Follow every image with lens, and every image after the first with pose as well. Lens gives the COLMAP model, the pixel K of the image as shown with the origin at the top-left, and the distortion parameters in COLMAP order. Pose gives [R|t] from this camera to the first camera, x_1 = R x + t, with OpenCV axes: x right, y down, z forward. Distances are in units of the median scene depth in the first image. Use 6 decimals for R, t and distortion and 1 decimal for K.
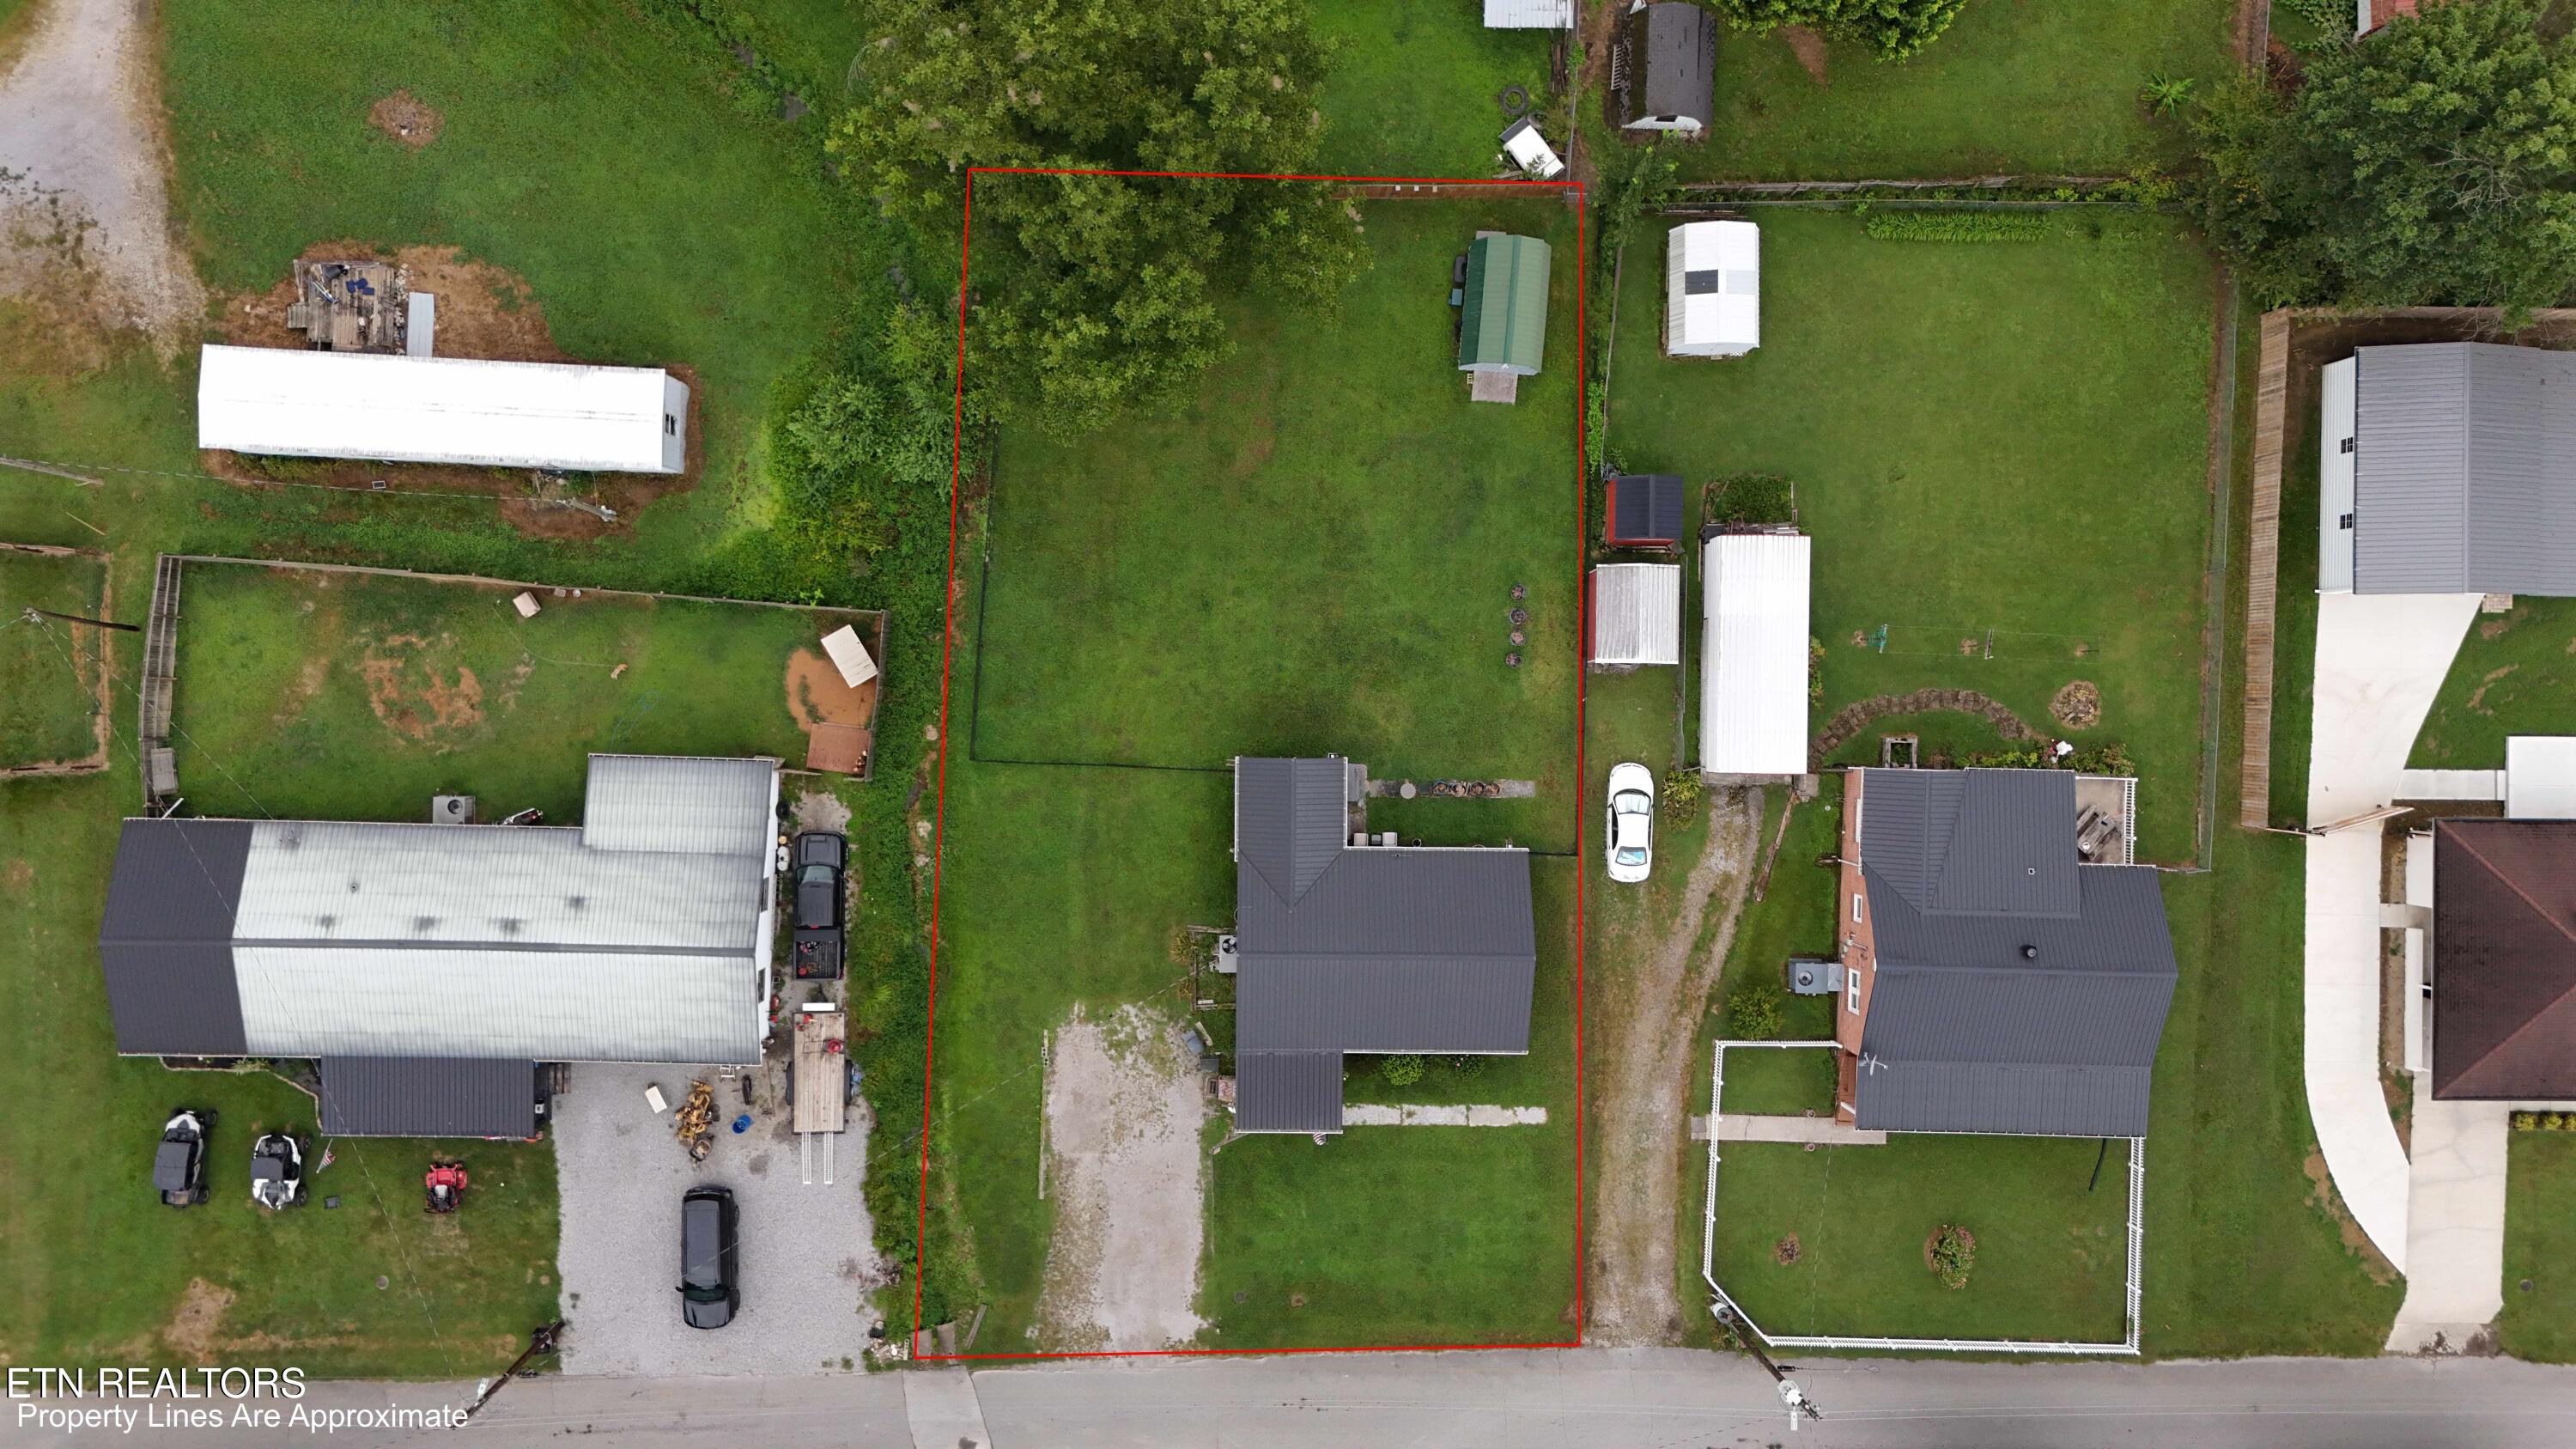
lens RADIAL K [[1869.8, 0, 1270.1], [0, 1869.8, 715.5], [0, 0, 1]] dist [0.074661, -0.081920]
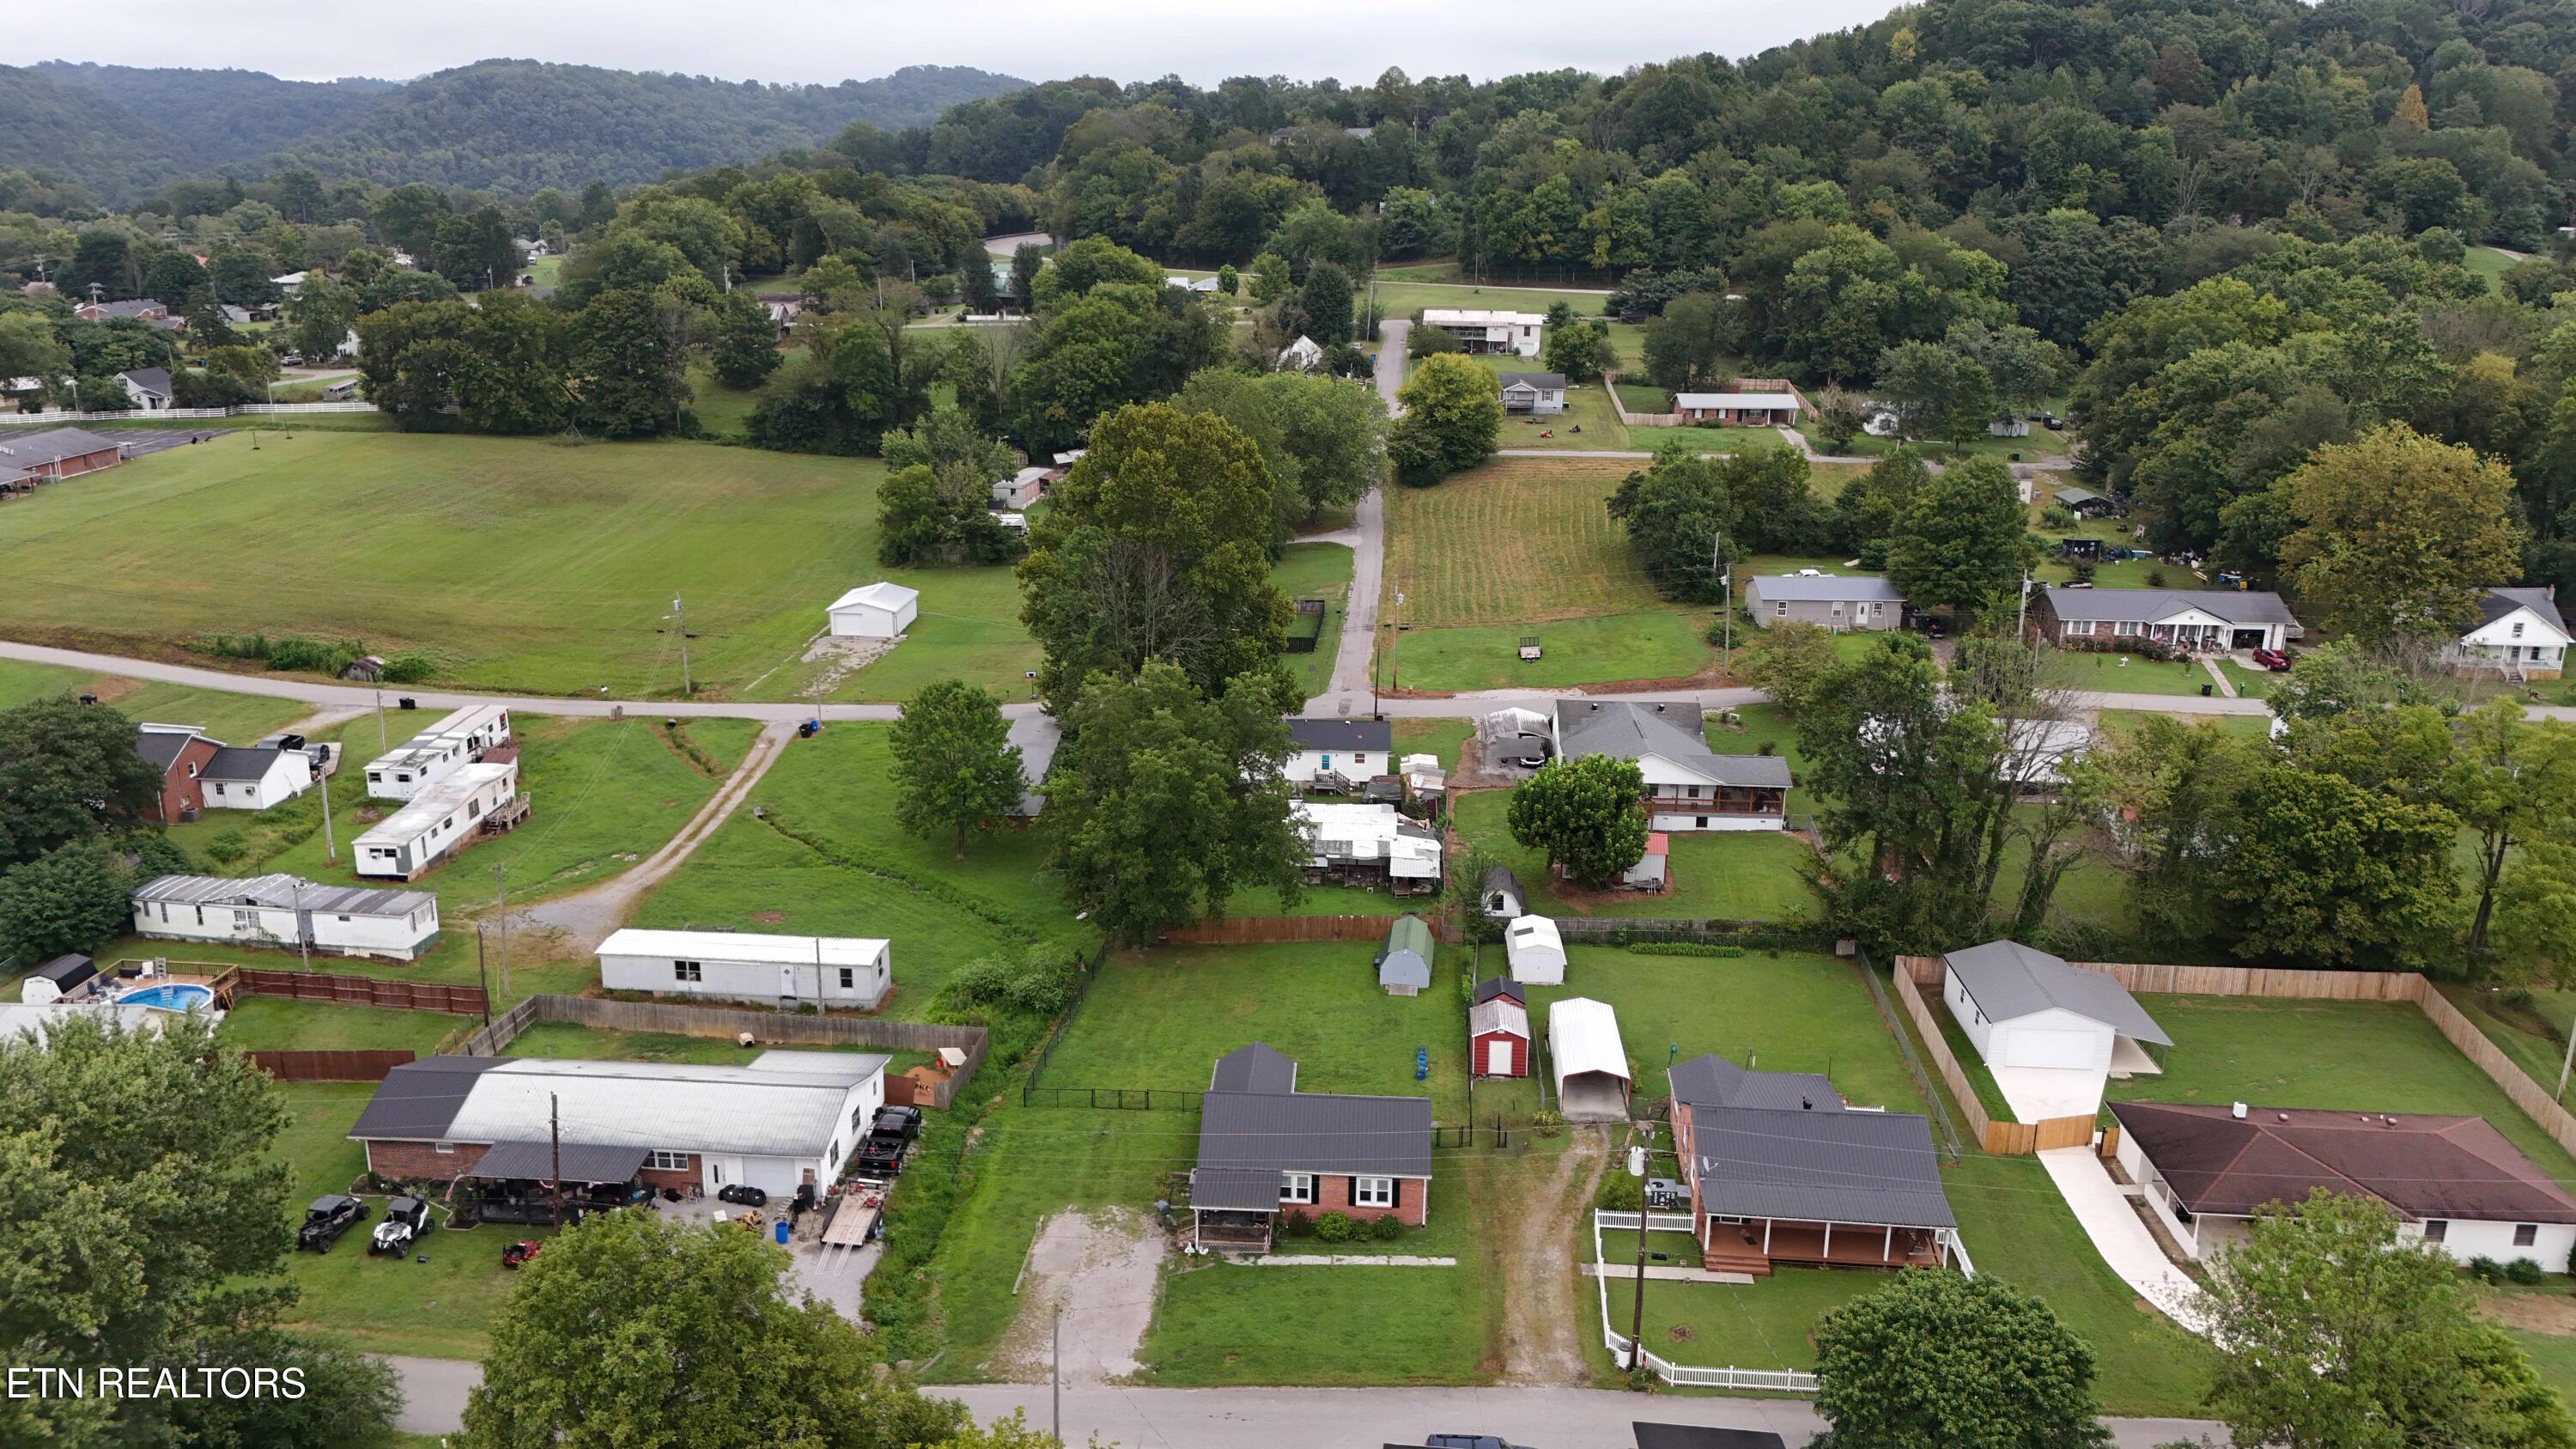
lens RADIAL K [[1869.8, 0, 1276.4], [0, 1869.8, 723.2], [0, 0, 1]] dist [0.074661, -0.081920]
pose [[0.998602, 0.005384, -0.052591, 0.095392], [-0.051819, 0.296673, -0.953572, 1.233225], [0.010469, 0.954964, 0.296537, 0.333461]]
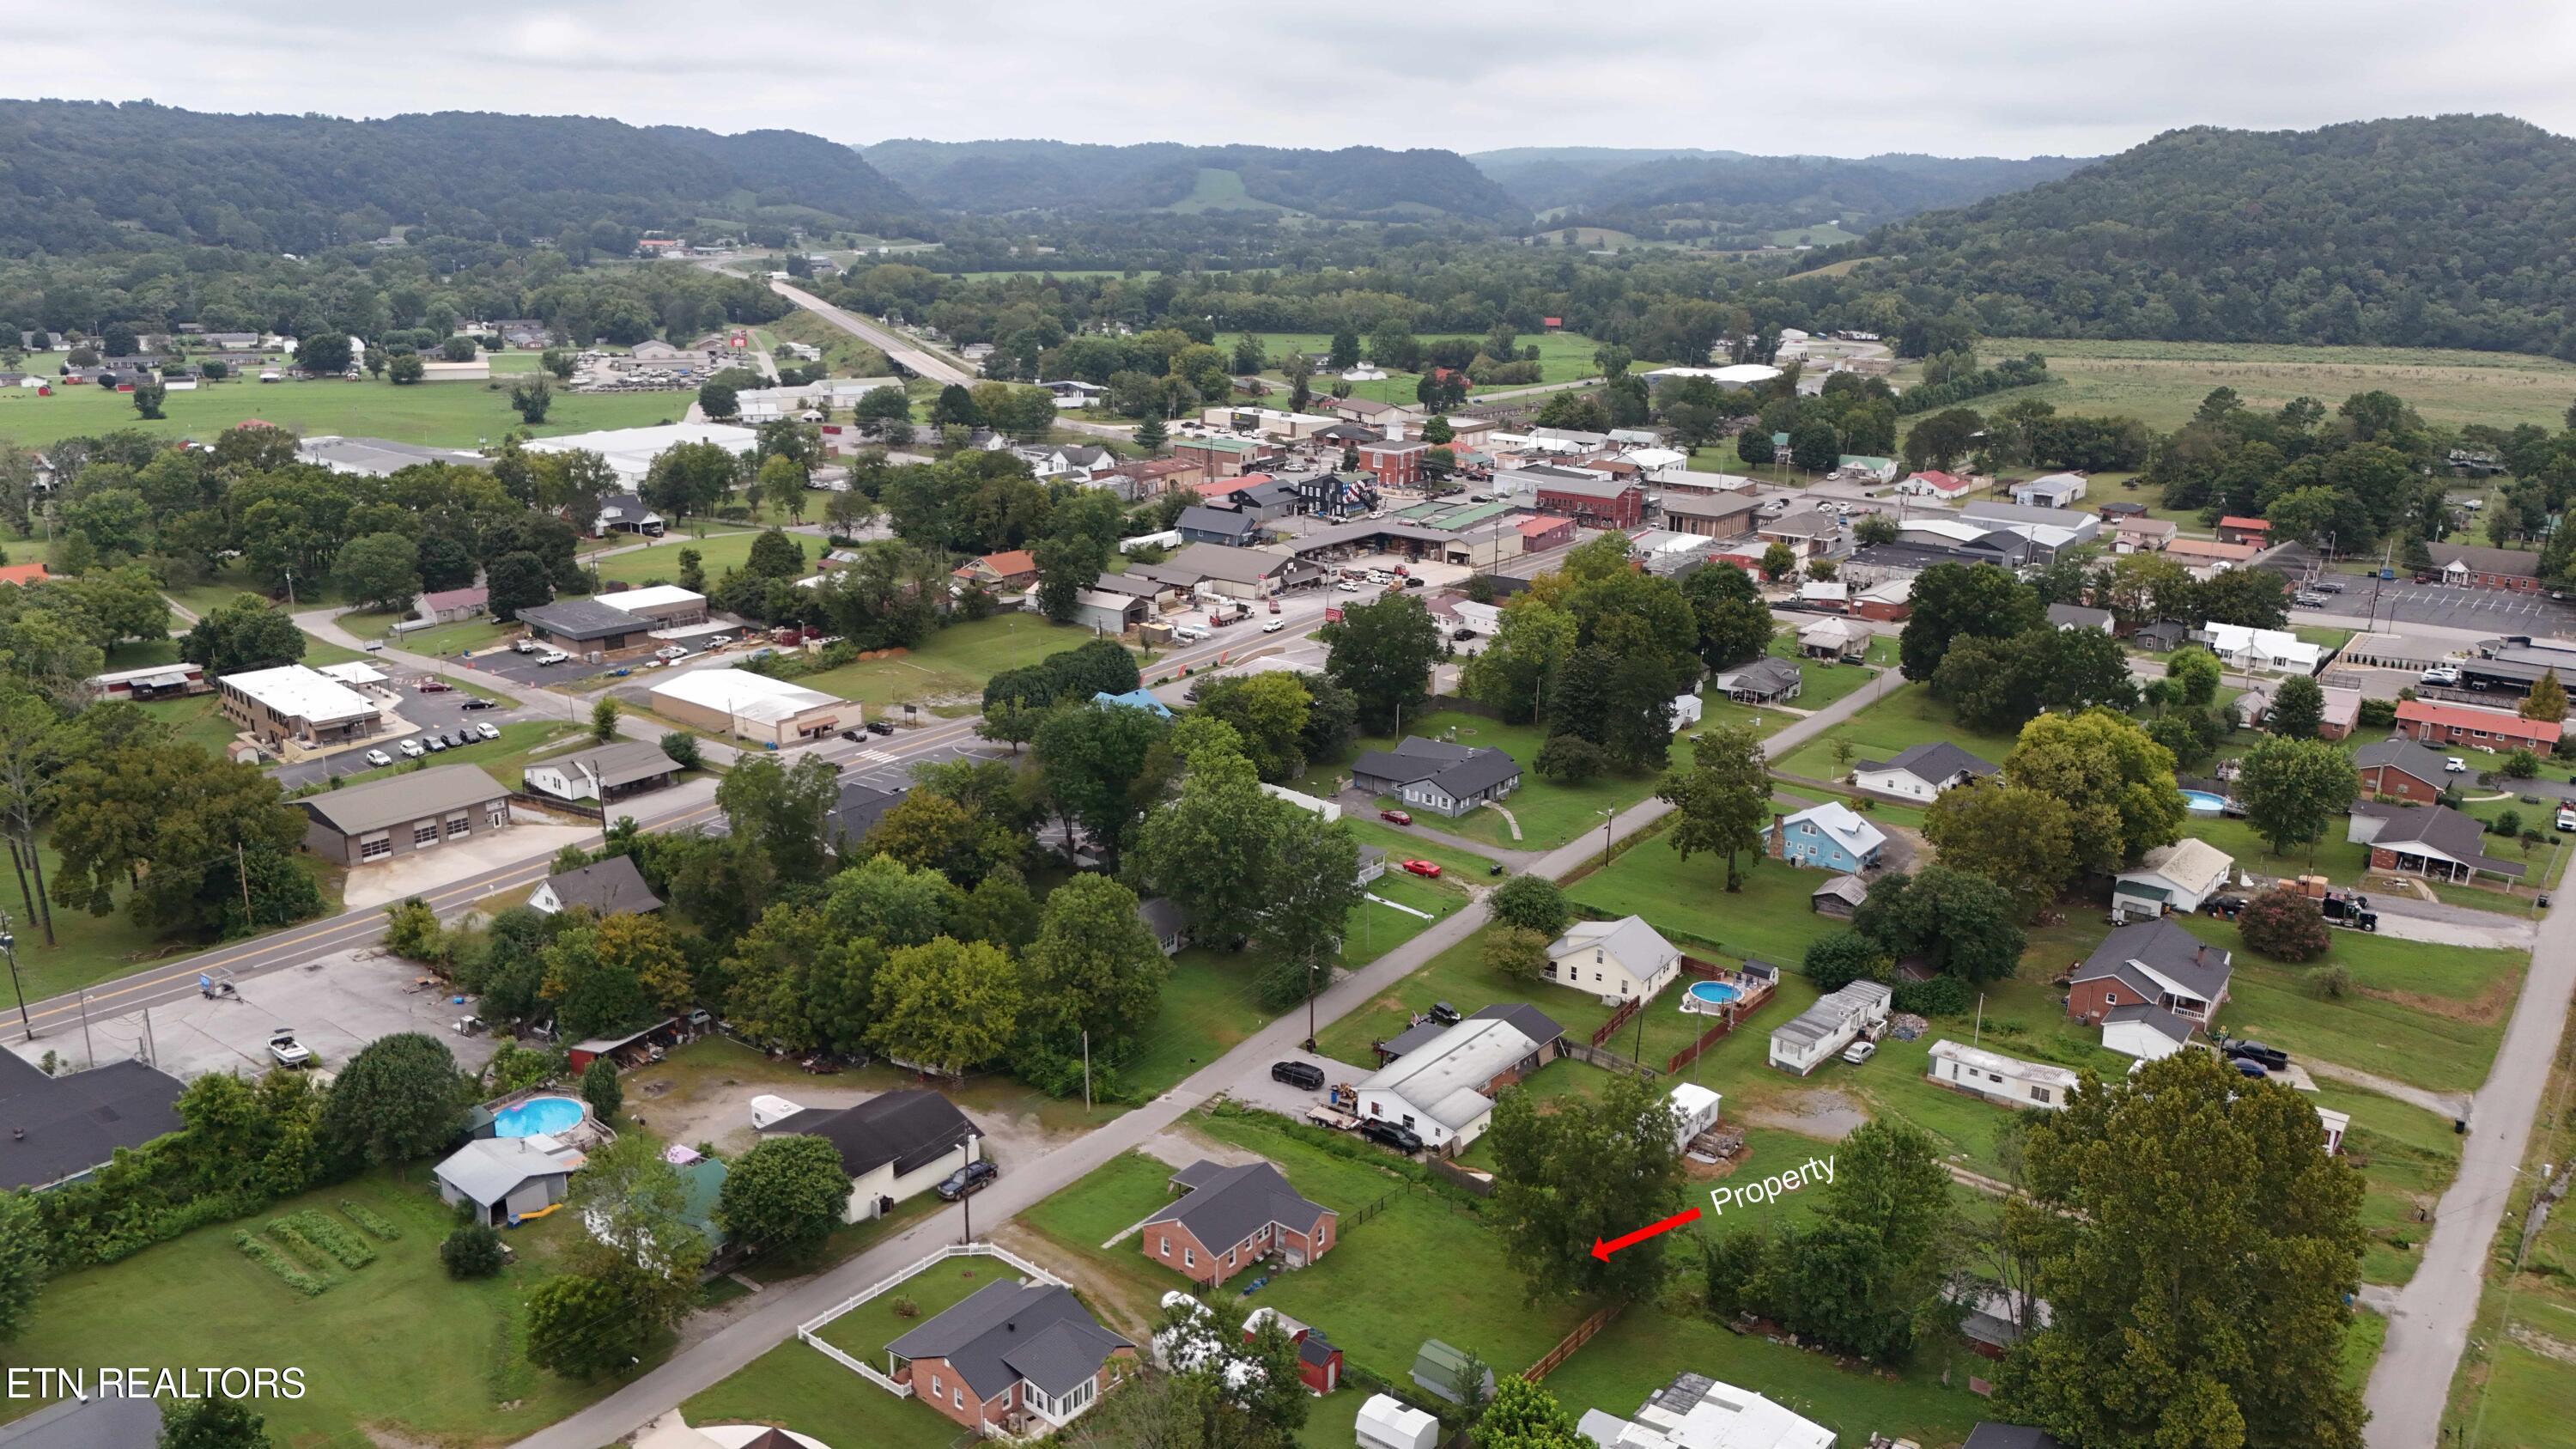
lens RADIAL K [[1869.8, 0, 1293.0], [0, 1869.8, 727.1], [0, 0, 1]] dist [0.074661, -0.081920]
pose [[-0.600169, 0.194628, -0.775833, 1.477740], [-0.799642, -0.169280, 0.576122, -1.014498], [-0.019203, 0.966160, 0.257229, -0.058910]]
